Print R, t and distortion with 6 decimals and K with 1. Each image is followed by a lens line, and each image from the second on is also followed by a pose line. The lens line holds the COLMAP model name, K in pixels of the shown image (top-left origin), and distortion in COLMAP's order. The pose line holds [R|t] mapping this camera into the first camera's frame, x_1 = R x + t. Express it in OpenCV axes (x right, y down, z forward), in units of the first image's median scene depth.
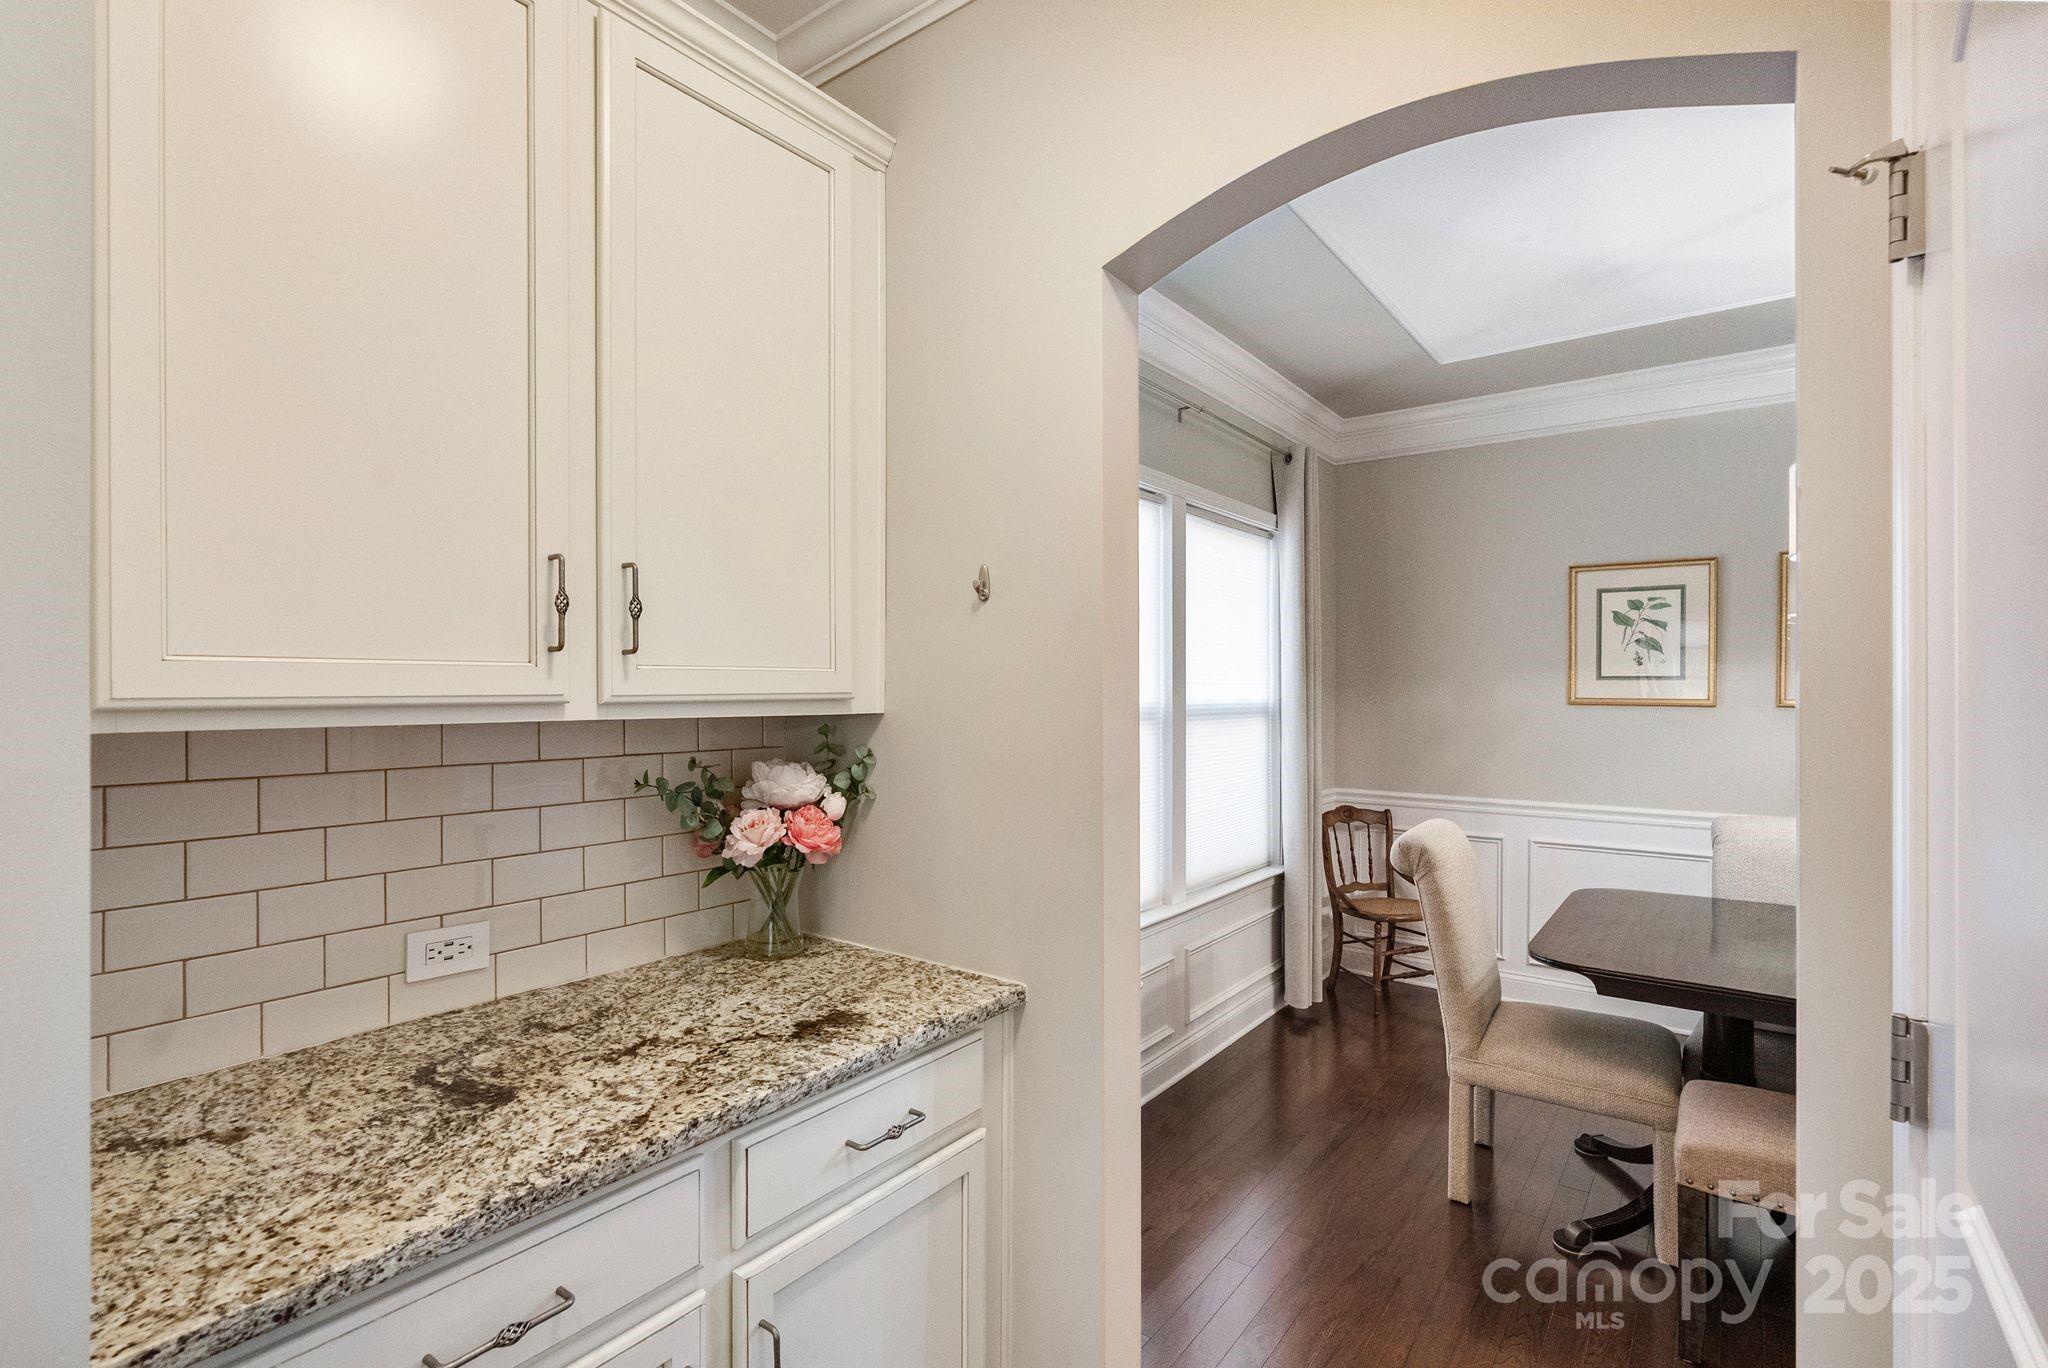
lens RADIAL K [[939.8, 0, 1022.5], [0, 939.8, 684.5], [0, 0, 1]] dist [-0.003756, -0.000305]
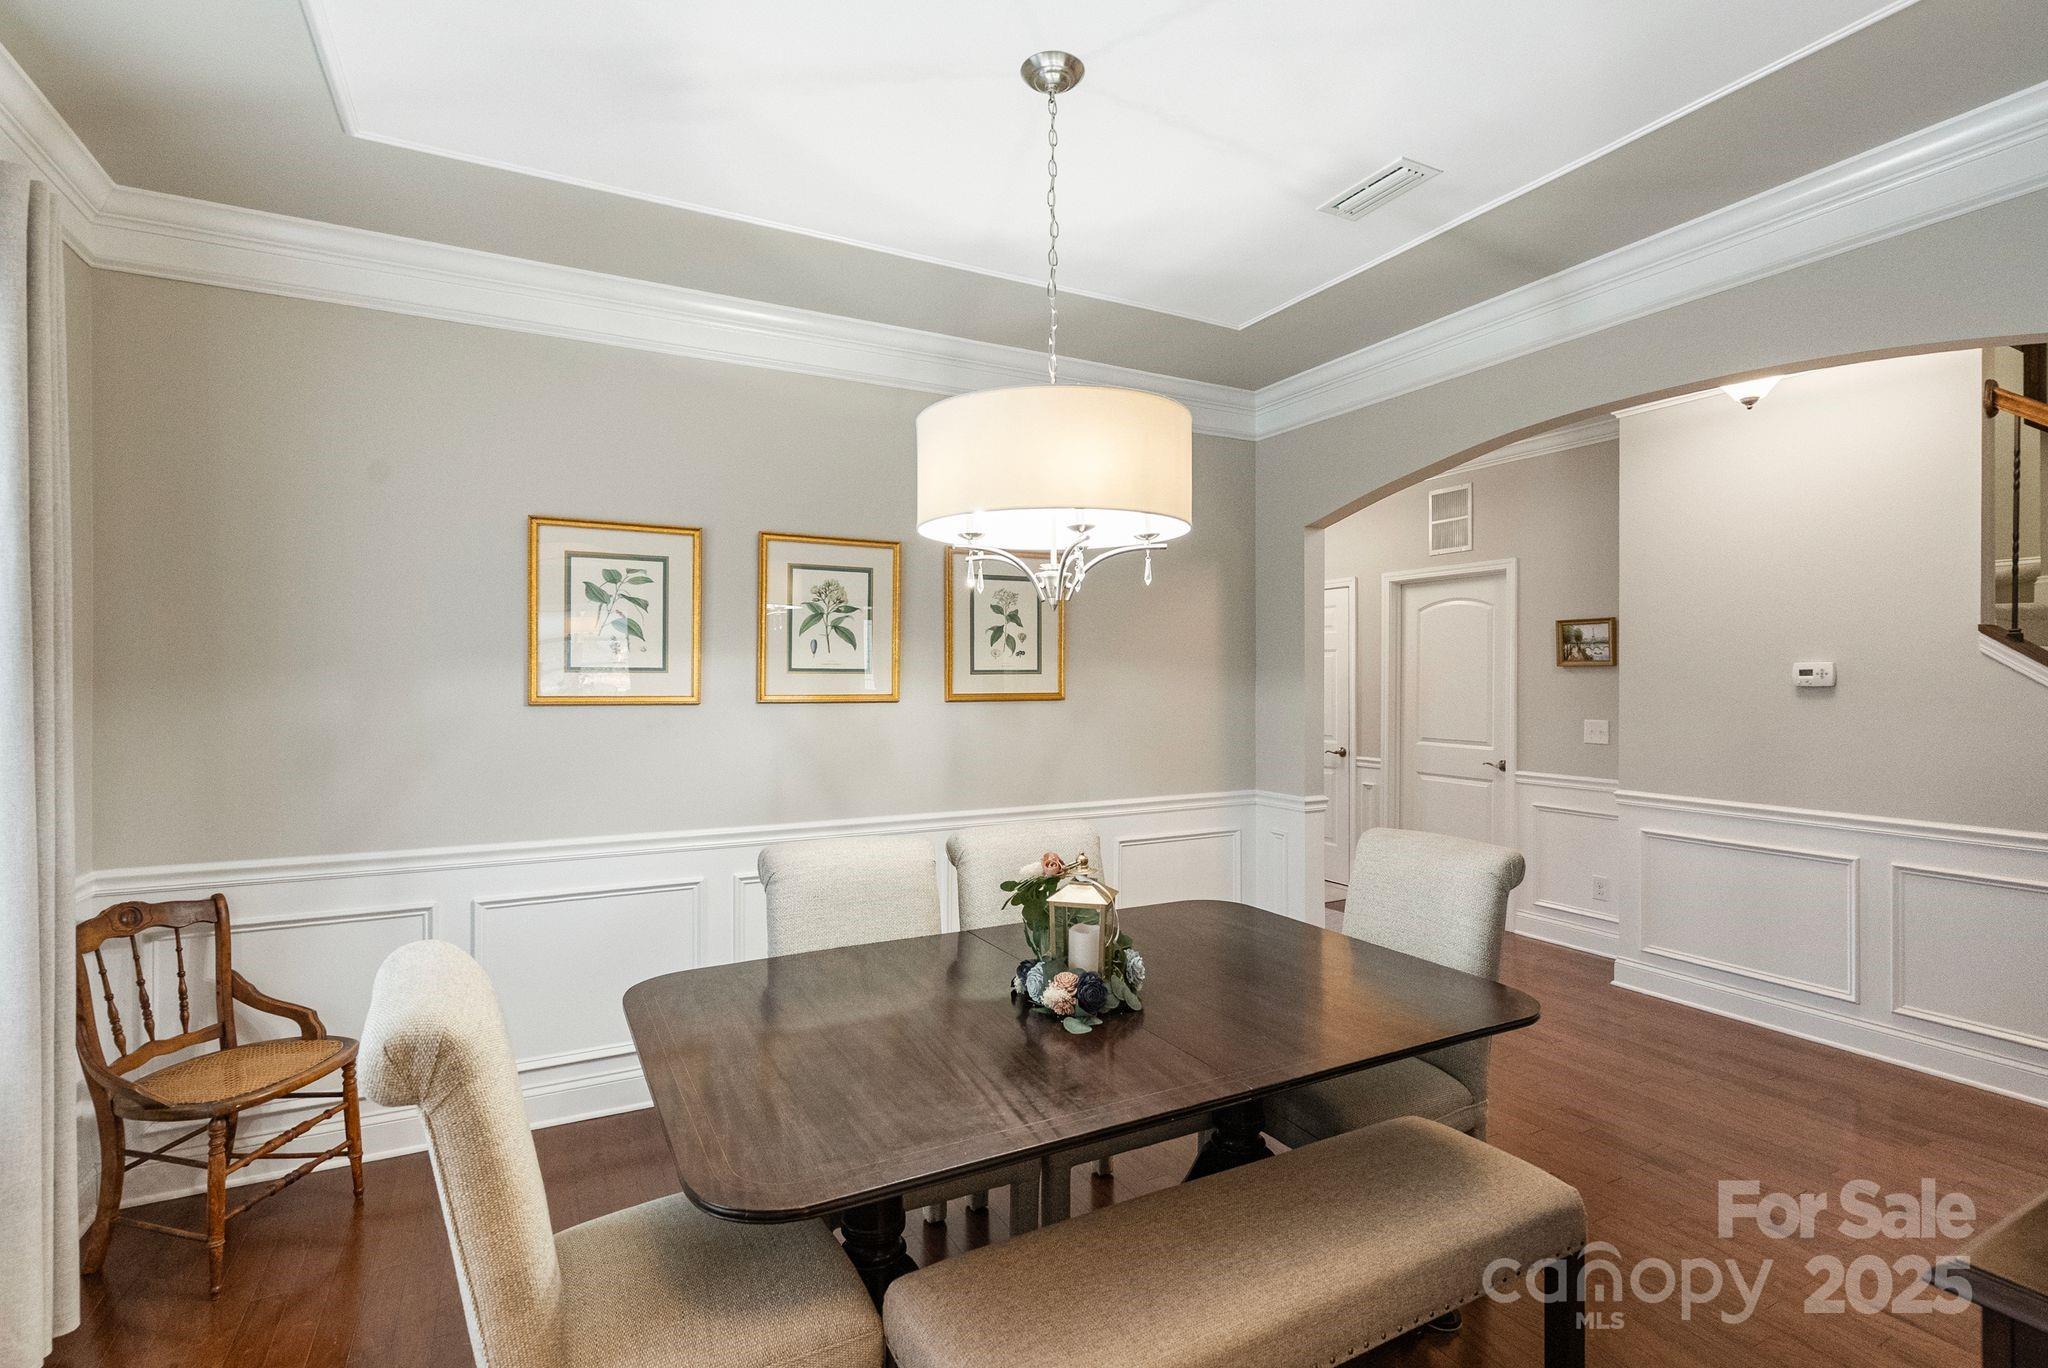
lens RADIAL K [[939.8, 0, 1018.2], [0, 939.8, 679.8], [0, 0, 1]] dist [-0.003756, -0.000305]
pose [[0.423519, 0.000634, 0.905887, 0.084915], [-0.001554, 0.999999, 0.000026, 0.000702], [-0.905886, -0.001419, 0.423519, 0.349821]]
